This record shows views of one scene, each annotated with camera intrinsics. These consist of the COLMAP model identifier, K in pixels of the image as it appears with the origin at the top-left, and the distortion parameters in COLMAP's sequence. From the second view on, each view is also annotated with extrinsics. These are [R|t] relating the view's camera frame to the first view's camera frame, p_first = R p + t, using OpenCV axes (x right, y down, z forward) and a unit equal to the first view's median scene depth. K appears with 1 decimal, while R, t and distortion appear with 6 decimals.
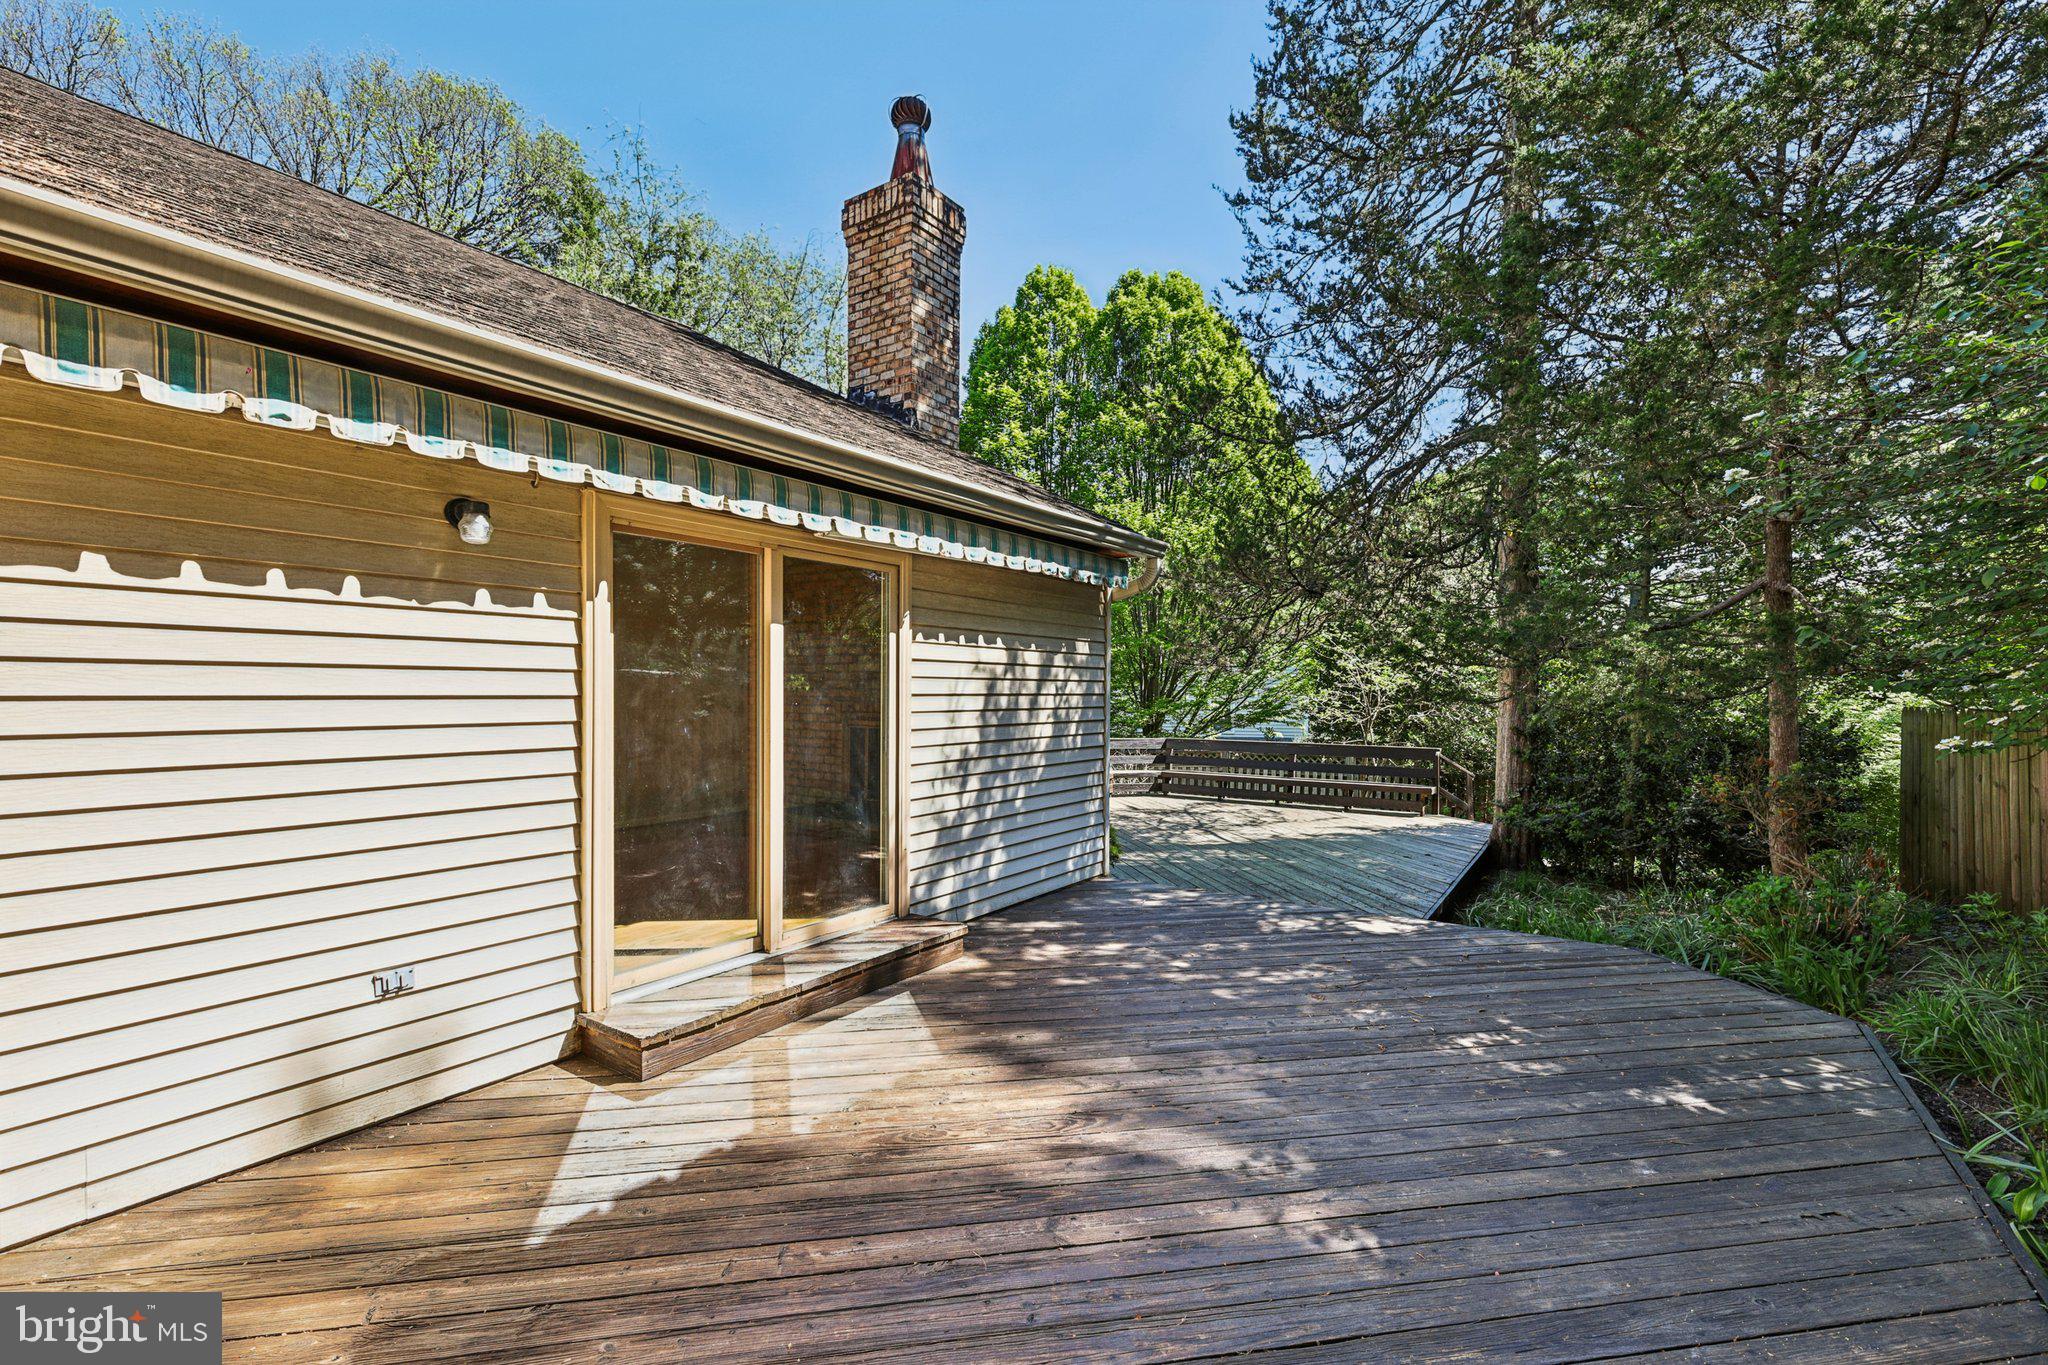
lens RADIAL K [[894.4, 0, 1024.6], [0, 894.4, 708.6], [0, 0, 1]] dist [-0.001405, -0.000165]
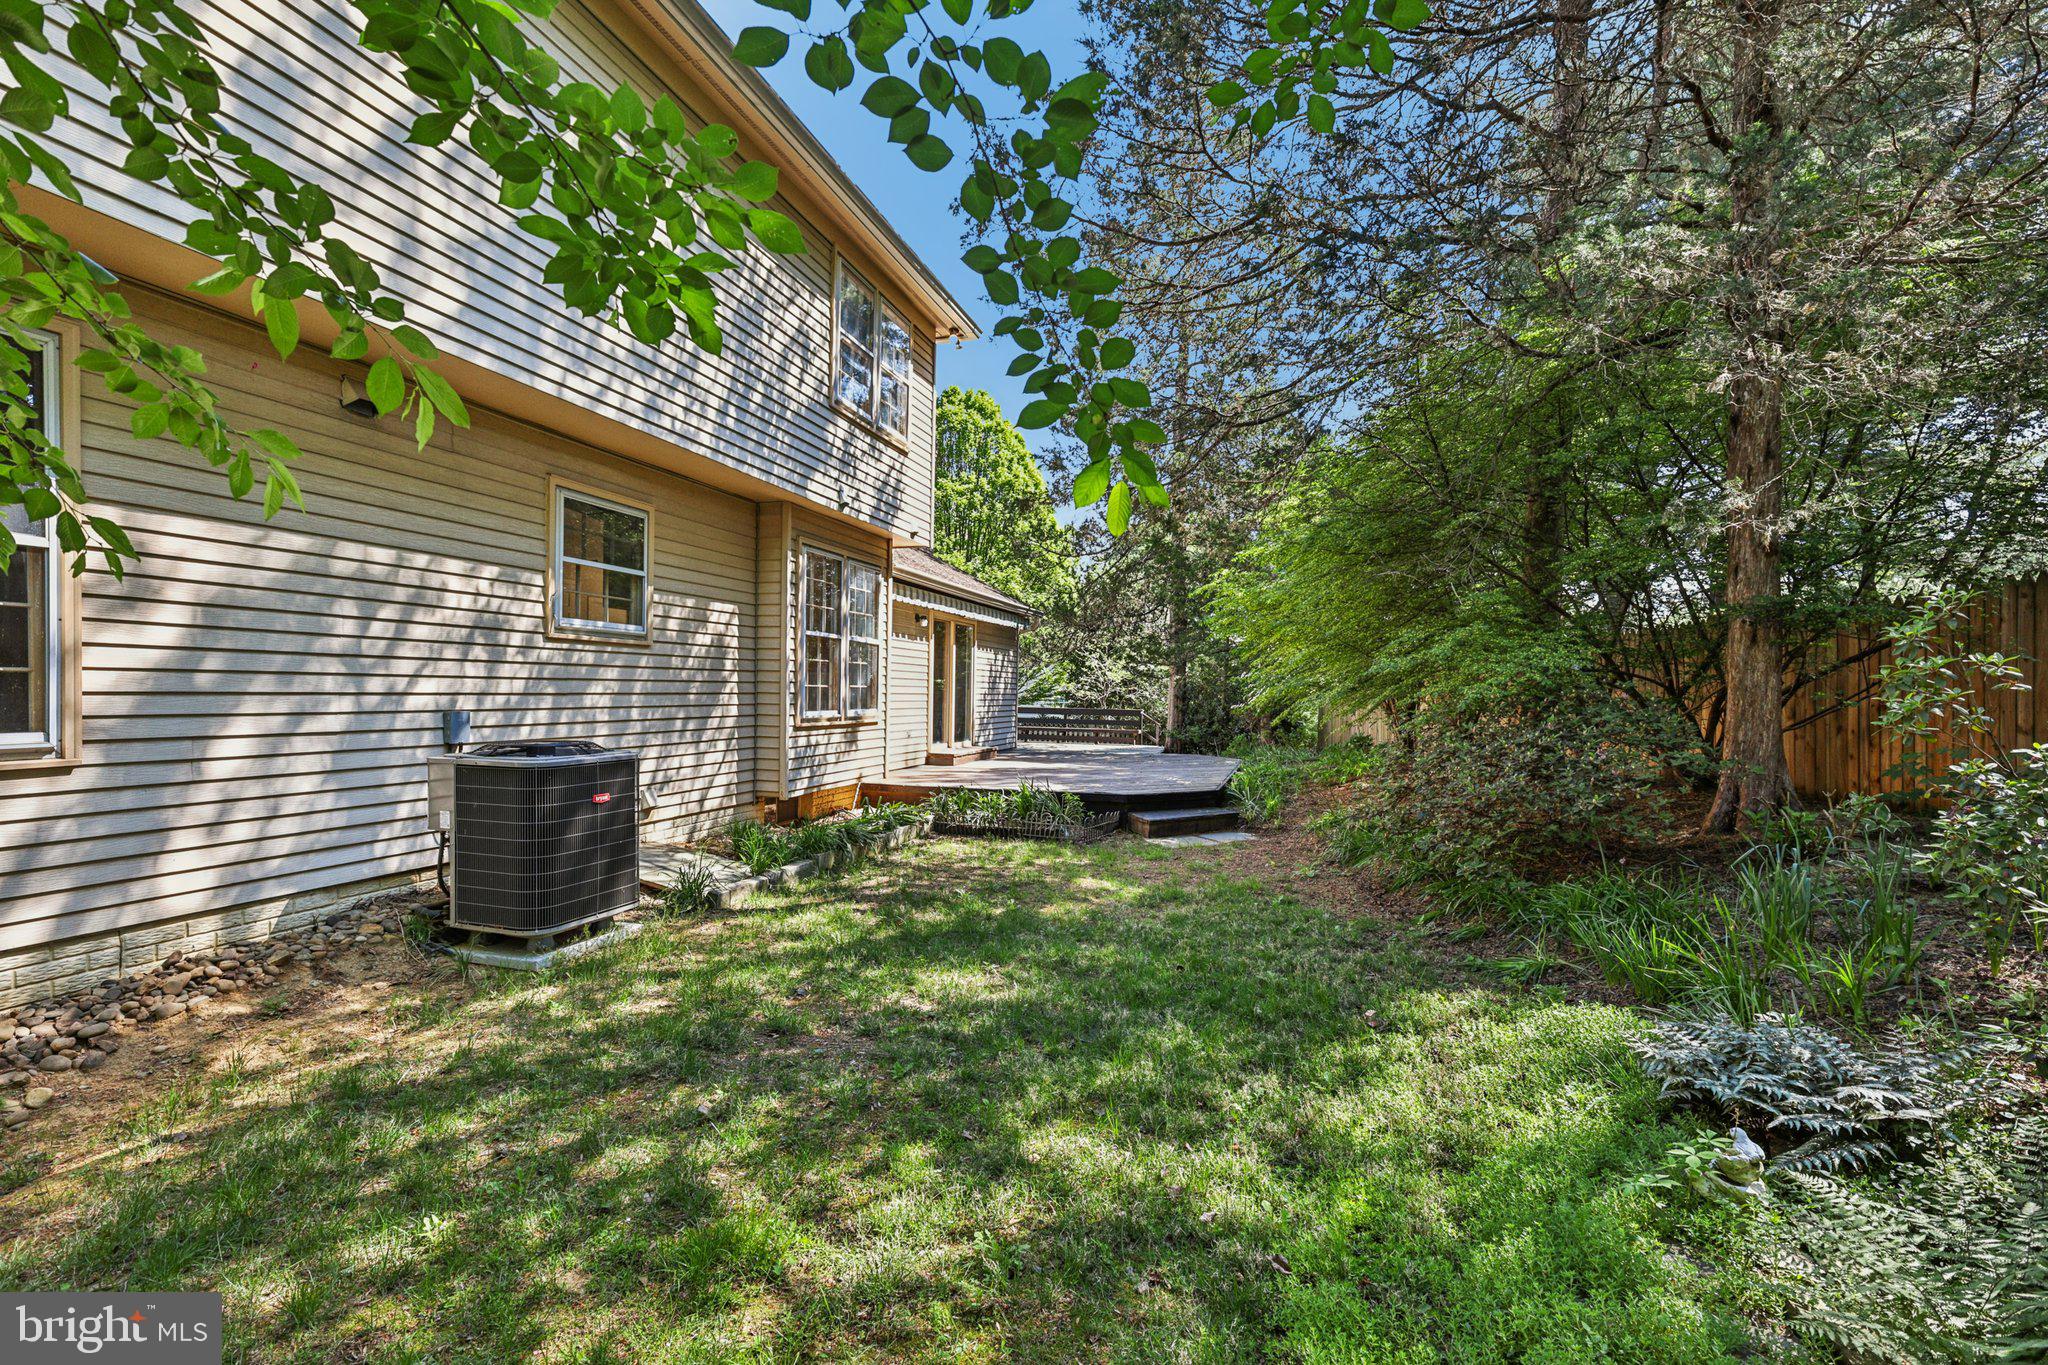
lens RADIAL K [[894.4, 0, 1024.6], [0, 894.4, 708.6], [0, 0, 1]] dist [-0.001405, -0.000165]
pose [[0.954759, 0.011413, 0.297162, -0.746922], [-0.012599, 0.999918, 0.002075, 0.092432], [-0.297114, -0.005725, 0.954825, -1.616942]]
